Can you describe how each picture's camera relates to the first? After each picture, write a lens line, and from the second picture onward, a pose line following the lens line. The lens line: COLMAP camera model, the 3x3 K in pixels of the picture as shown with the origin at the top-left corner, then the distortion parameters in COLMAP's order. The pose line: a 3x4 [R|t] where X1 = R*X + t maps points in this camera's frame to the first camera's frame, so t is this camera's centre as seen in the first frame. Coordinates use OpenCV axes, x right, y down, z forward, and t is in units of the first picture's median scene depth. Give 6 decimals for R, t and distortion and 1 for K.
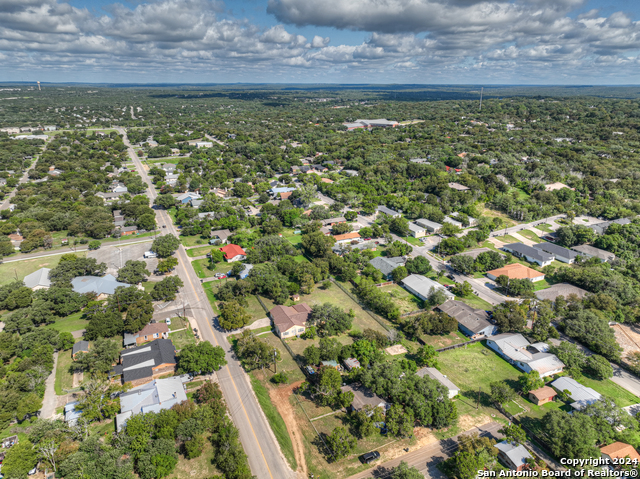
lens RADIAL K [[447.8, 0, 318.6], [0, 447.8, 239.9], [0, 0, 1]] dist [-0.002504, 0.018875]
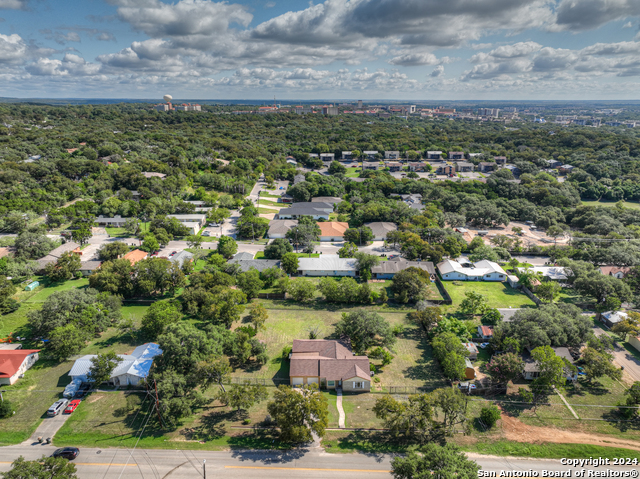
lens RADIAL K [[447.8, 0, 320.3], [0, 447.8, 237.6], [0, 0, 1]] dist [-0.002504, 0.018875]
pose [[0.430313, -0.267989, 0.861982, -0.424543], [0.294868, 0.944261, 0.146368, -0.060065], [-0.853161, 0.191187, 0.485349, 0.534837]]
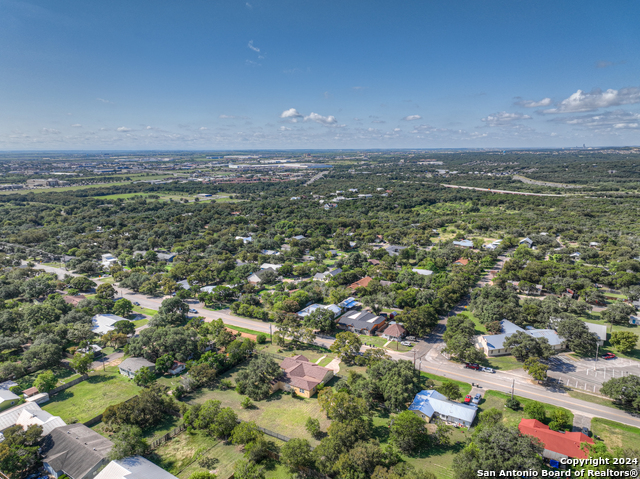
lens RADIAL K [[447.8, 0, 322.9], [0, 447.8, 239.3], [0, 0, 1]] dist [-0.002504, 0.018875]
pose [[-0.837689, 0.118084, -0.533229, 0.275311], [-0.172291, 0.869354, 0.463184, -0.374296], [0.518259, 0.479874, -0.707904, 1.194439]]
